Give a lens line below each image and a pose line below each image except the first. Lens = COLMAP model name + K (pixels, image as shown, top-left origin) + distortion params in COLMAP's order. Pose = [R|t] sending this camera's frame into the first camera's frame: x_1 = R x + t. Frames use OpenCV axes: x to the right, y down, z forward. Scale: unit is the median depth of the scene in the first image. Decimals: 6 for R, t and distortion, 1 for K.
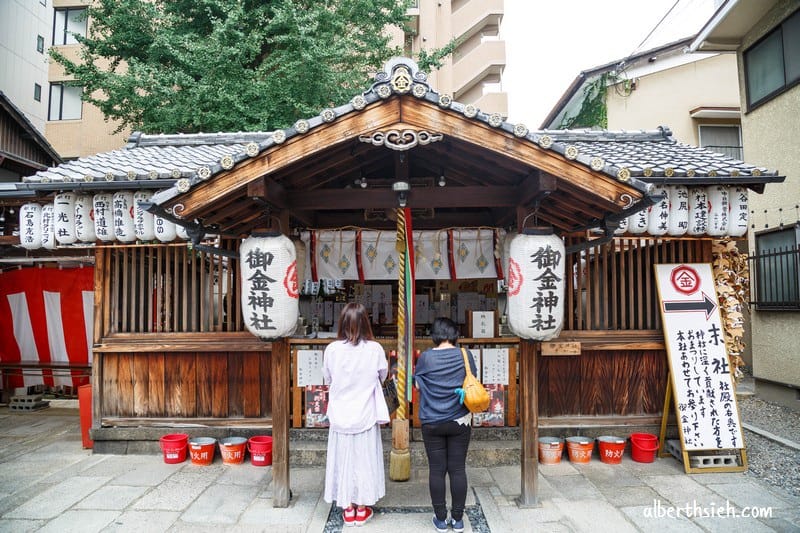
lens RADIAL K [[559.0, 0, 400.0], [0, 559.0, 266.5], [0, 0, 1]] dist [-0.001314, -0.000598]
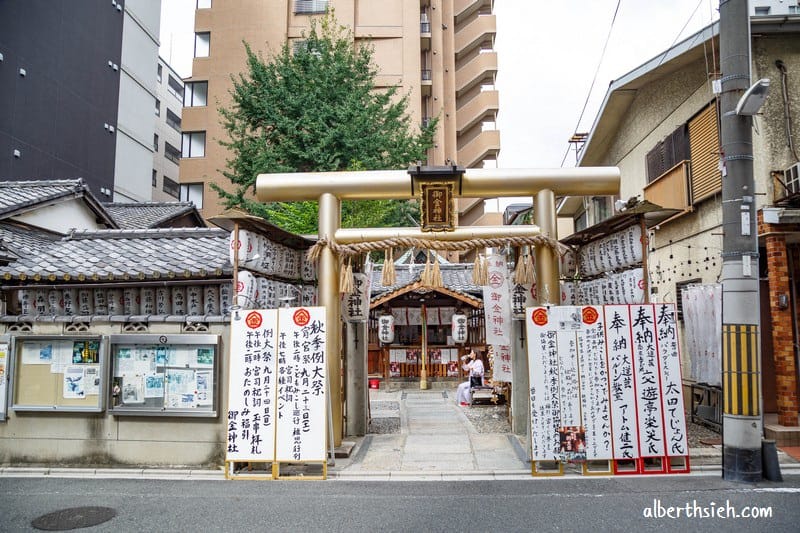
lens RADIAL K [[525.6, 0, 400.0], [0, 525.6, 266.5], [0, 0, 1]] dist [0.001297, 0.000140]
pose [[0.999322, -0.008432, -0.035836, -0.016440], [0.006080, 0.997851, -0.065245, -0.132201], [0.036309, 0.064983, 0.997226, -2.244055]]
